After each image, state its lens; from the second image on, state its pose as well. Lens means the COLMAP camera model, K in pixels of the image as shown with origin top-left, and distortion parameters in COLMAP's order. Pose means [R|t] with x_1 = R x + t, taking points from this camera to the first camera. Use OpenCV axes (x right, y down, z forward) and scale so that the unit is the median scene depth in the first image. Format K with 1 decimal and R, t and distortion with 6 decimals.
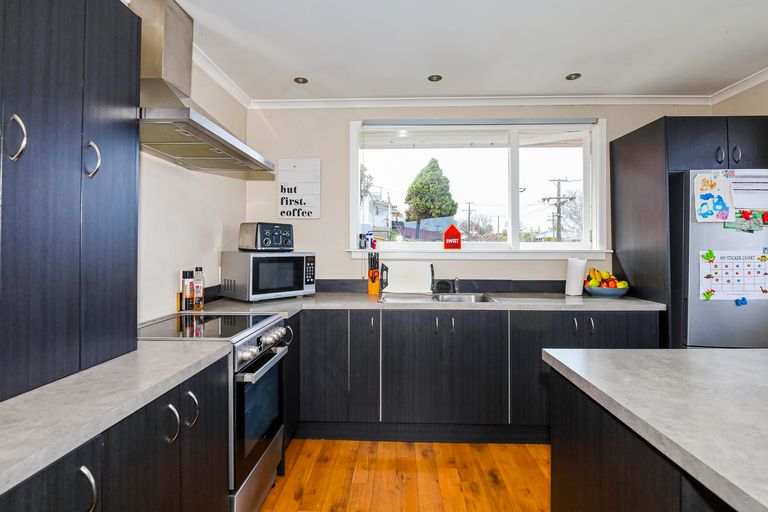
lens RADIAL K [[383.0, 0, 384.9], [0, 383.0, 251.7], [0, 0, 1]] dist [-0.003765, -0.000274]
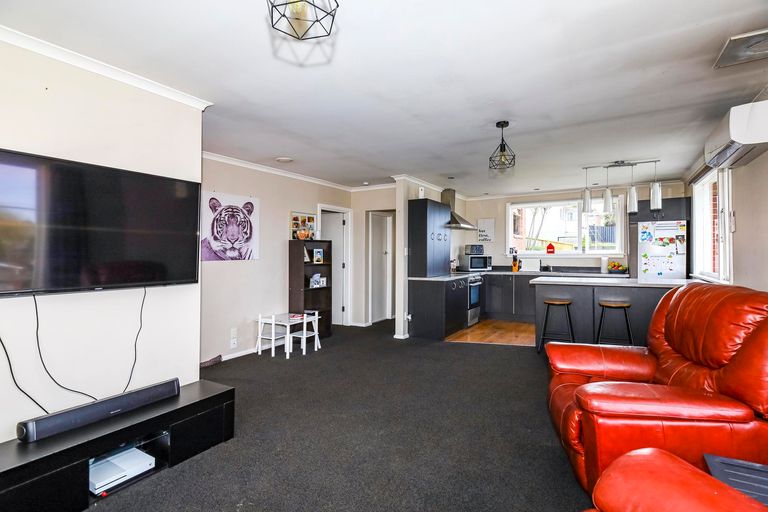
lens RADIAL K [[383.0, 0, 384.7], [0, 383.0, 254.3], [0, 0, 1]] dist [-0.003765, -0.000274]
pose [[0.878297, -0.005221, -0.478088, 0.457232], [0.002886, 0.999980, -0.005619, 0.009615], [0.478108, 0.003556, 0.878294, -1.773081]]
